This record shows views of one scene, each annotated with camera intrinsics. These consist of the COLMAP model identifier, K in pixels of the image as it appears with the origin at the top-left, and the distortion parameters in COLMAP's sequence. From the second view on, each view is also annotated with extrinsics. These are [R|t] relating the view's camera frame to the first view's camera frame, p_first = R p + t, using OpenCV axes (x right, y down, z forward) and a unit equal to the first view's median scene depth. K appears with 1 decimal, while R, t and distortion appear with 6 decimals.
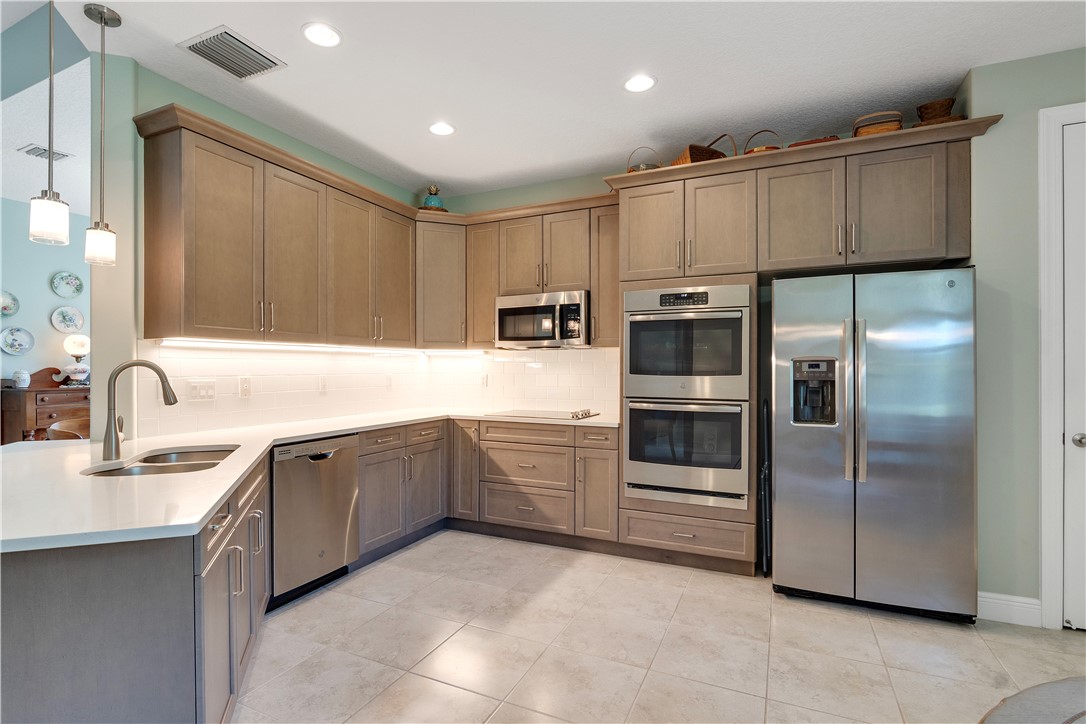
lens RADIAL K [[541.4, 0, 556.3], [0, 541.4, 378.4], [0, 0, 1]] dist [-0.003474, -0.004730]
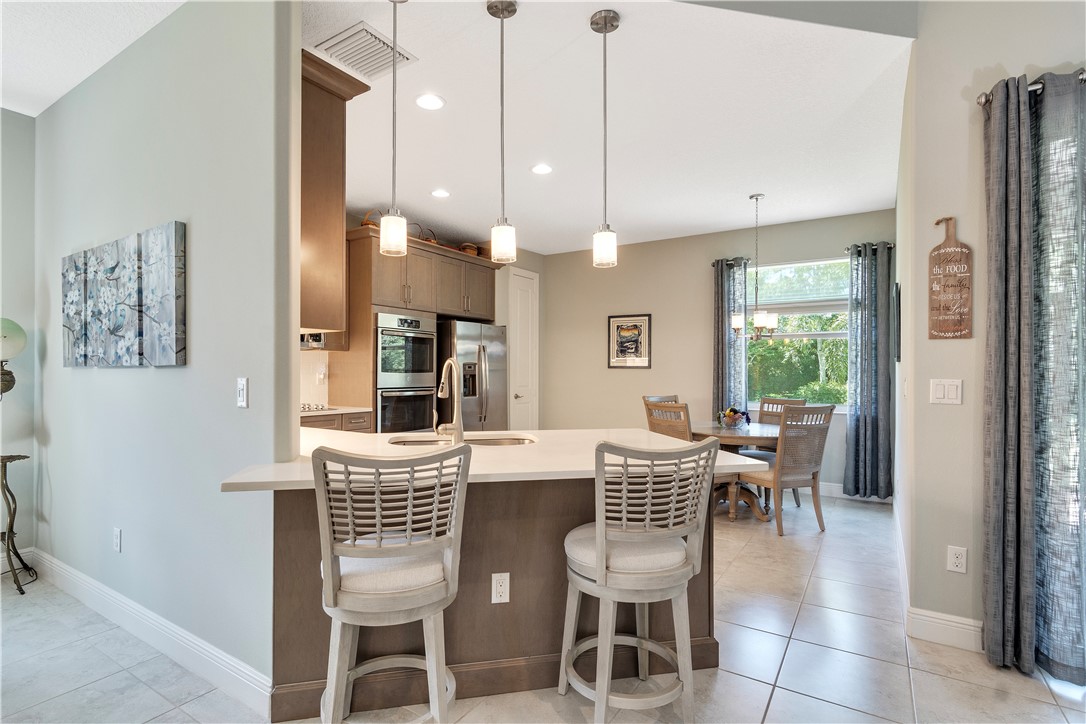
lens RADIAL K [[531.6, 0, 539.2], [0, 531.6, 363.1], [0, 0, 1]] dist [-0.005731, 0.002254]
pose [[0.120703, 0.018524, 0.992516, -1.026531], [0.021495, 0.999543, -0.021269, 0.006885], [-0.992456, 0.023902, 0.120250, 0.378769]]
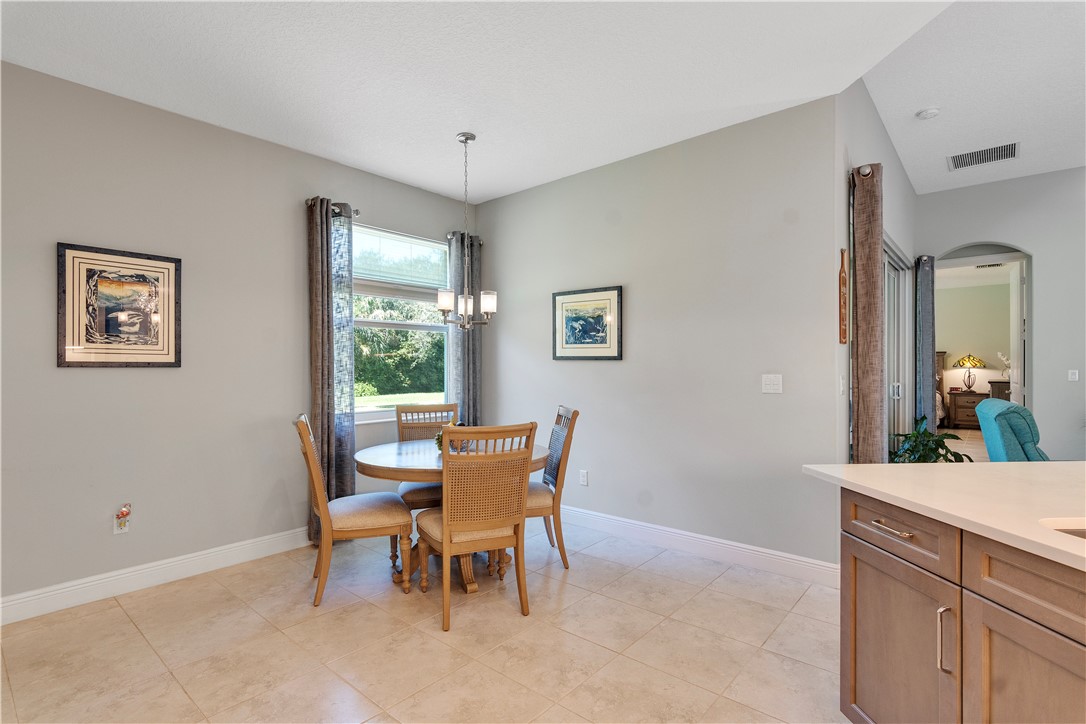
lens RADIAL K [[531.6, 0, 534.5], [0, 531.6, 367.1], [0, 0, 1]] dist [-0.005731, 0.002254]
pose [[-0.962059, 0.002706, 0.272827, -0.130875], [0.009674, 0.999660, 0.024195, -0.018132], [-0.272669, 0.025916, -0.961759, 0.874129]]
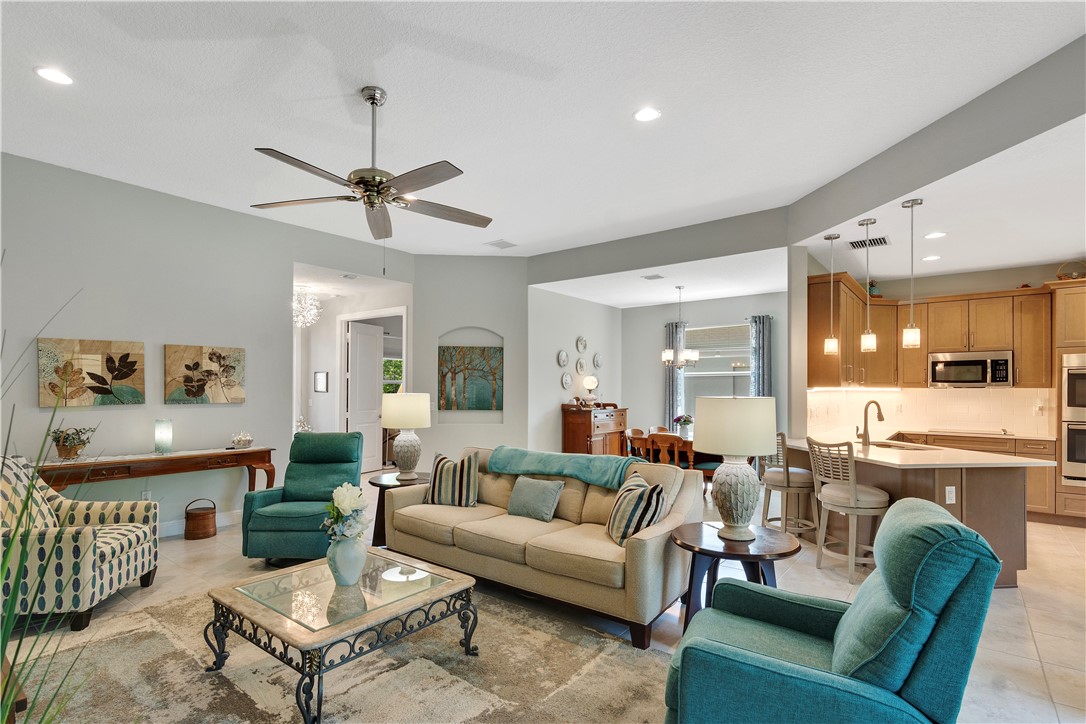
lens RADIAL K [[531.6, 0, 531.2], [0, 531.6, 385.4], [0, 0, 1]] dist [-0.005731, 0.002254]
pose [[0.972649, 0.002144, -0.232270, -0.890487], [-0.008710, 0.999591, -0.027247, -0.011873], [0.232116, 0.028525, 0.972270, -0.747513]]
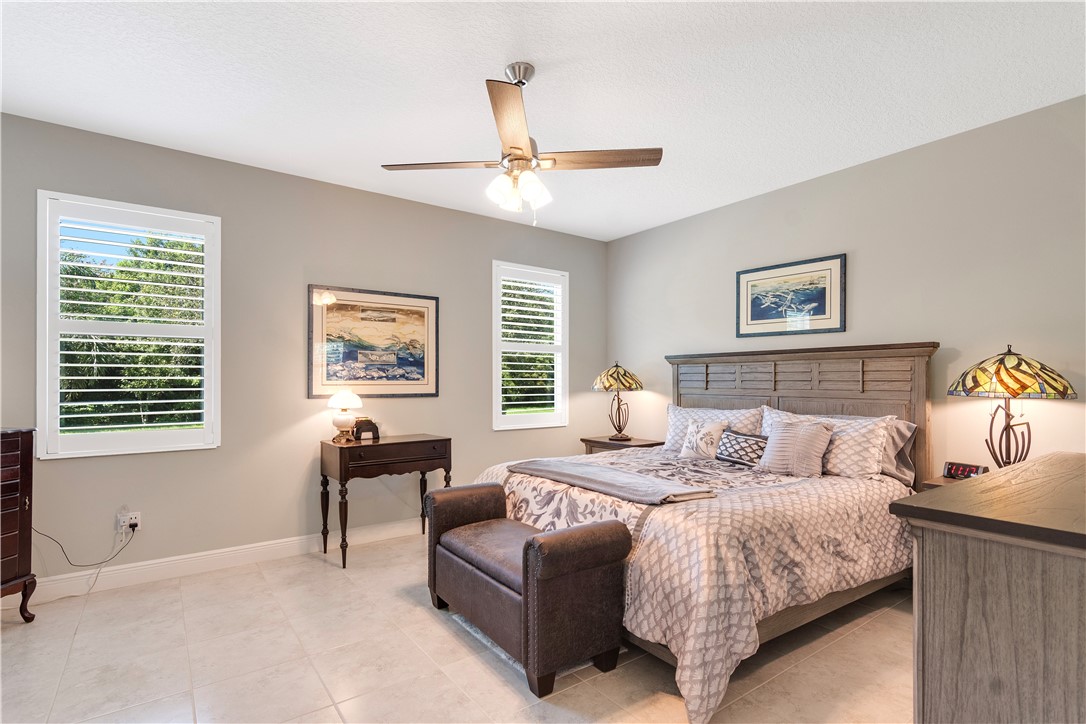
lens RADIAL K [[531.6, 0, 512.4], [0, 531.6, 375.1], [0, 0, 1]] dist [-0.005731, 0.002254]
pose [[-0.864514, 0.010157, 0.502506, -1.256681], [0.013030, 0.999913, 0.002205, 0.028157], [-0.502440, 0.008454, -0.864571, -1.257044]]
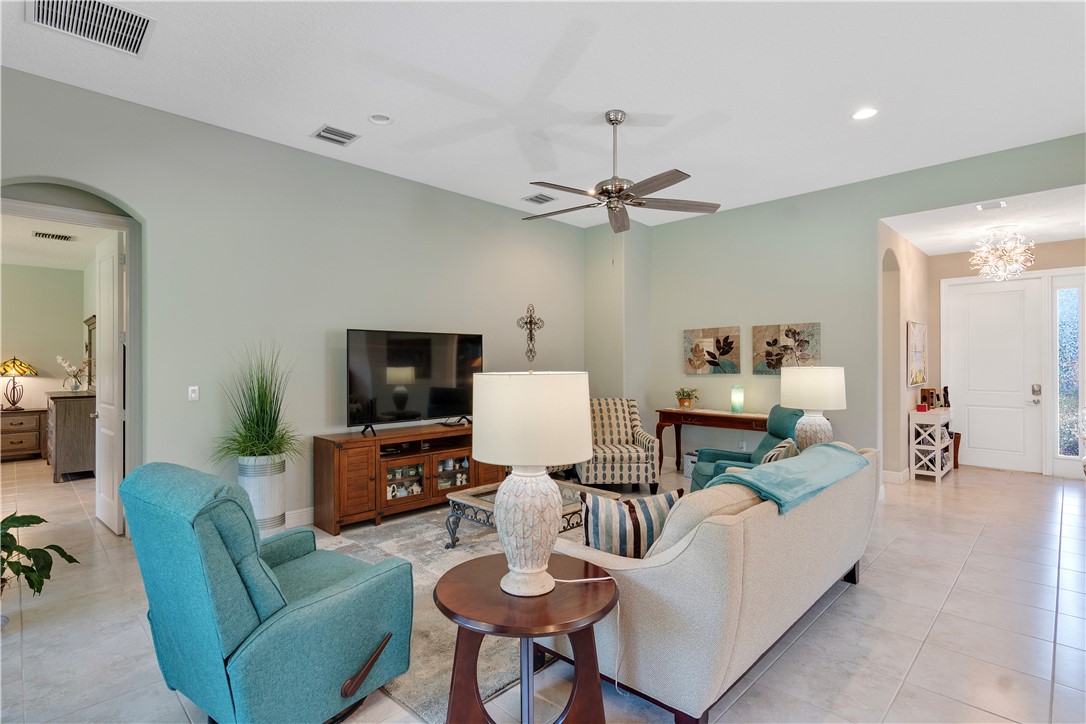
lens RADIAL K [[531.6, 0, 532.8], [0, 531.6, 361.0], [0, 0, 1]] dist [-0.005731, 0.002254]
pose [[-0.349106, 0.000125, -0.937083, -0.349564], [-0.018054, 0.999813, 0.006859, -0.031802], [0.936909, 0.019312, -0.349038, 0.181125]]
